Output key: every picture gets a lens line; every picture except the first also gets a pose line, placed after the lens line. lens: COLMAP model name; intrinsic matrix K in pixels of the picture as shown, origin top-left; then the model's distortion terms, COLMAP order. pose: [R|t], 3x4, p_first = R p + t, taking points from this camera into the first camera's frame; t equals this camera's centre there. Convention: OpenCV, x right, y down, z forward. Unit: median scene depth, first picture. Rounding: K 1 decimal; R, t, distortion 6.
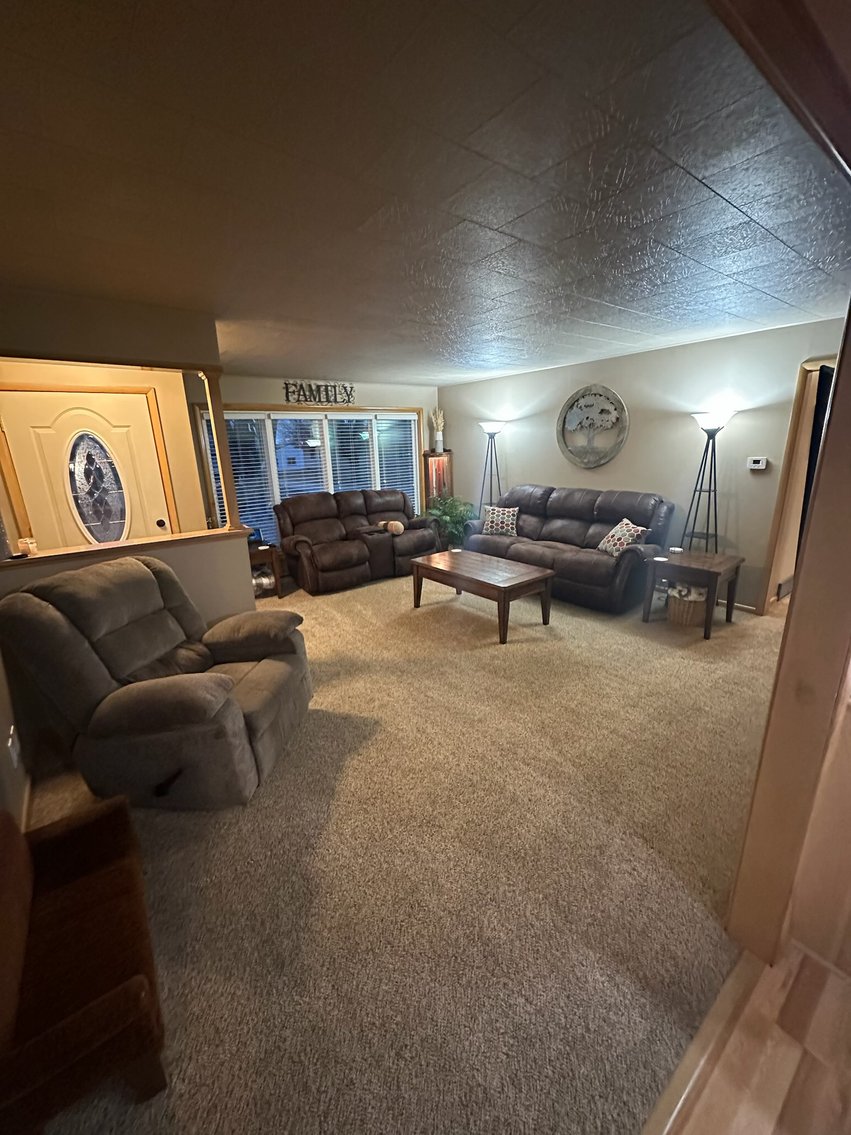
lens RADIAL K [[447.6, 0, 429.1], [0, 447.6, 567.8], [0, 0, 1]] dist [-0.001637, -0.000903]
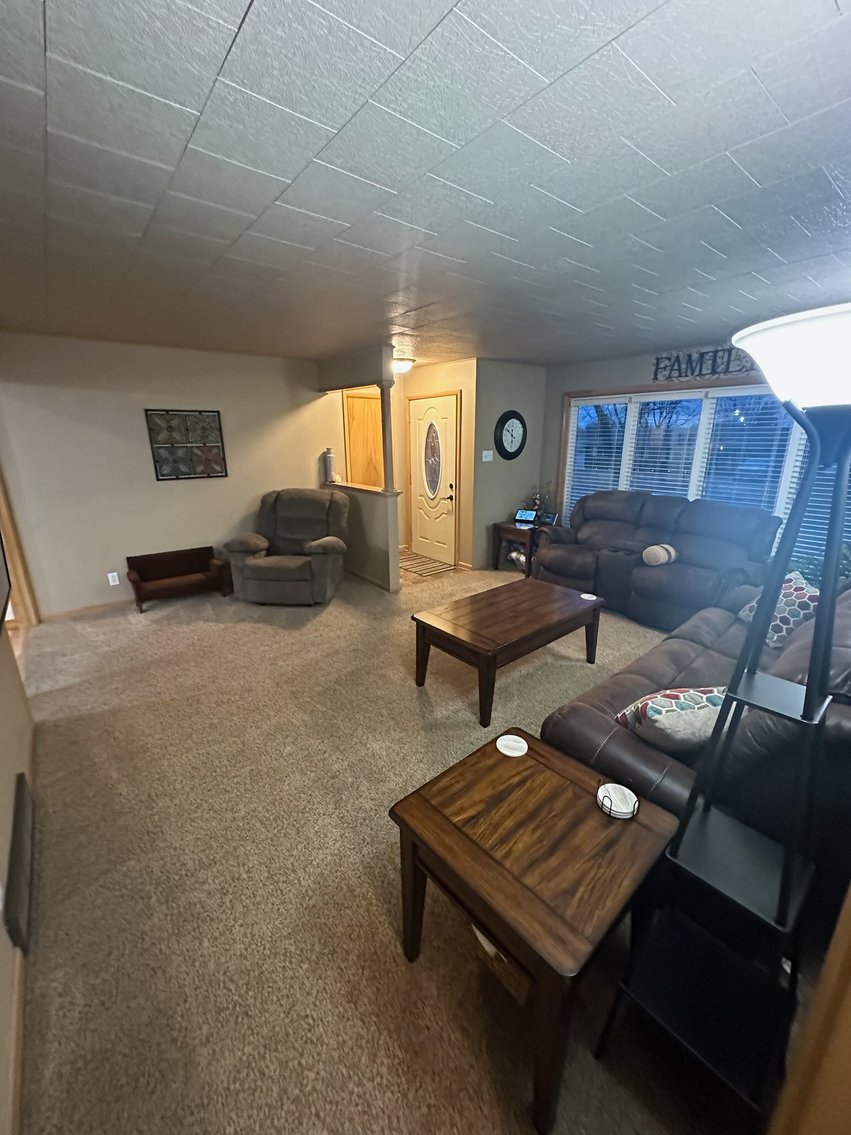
lens RADIAL K [[447.6, 0, 423.7], [0, 447.6, 567.5], [0, 0, 1]] dist [-0.001637, -0.000903]
pose [[0.019289, 0.317361, -0.948109, 0.661538], [-0.264896, 0.916019, 0.301231, -0.211107], [0.964084, 0.245340, 0.101737, 0.656185]]
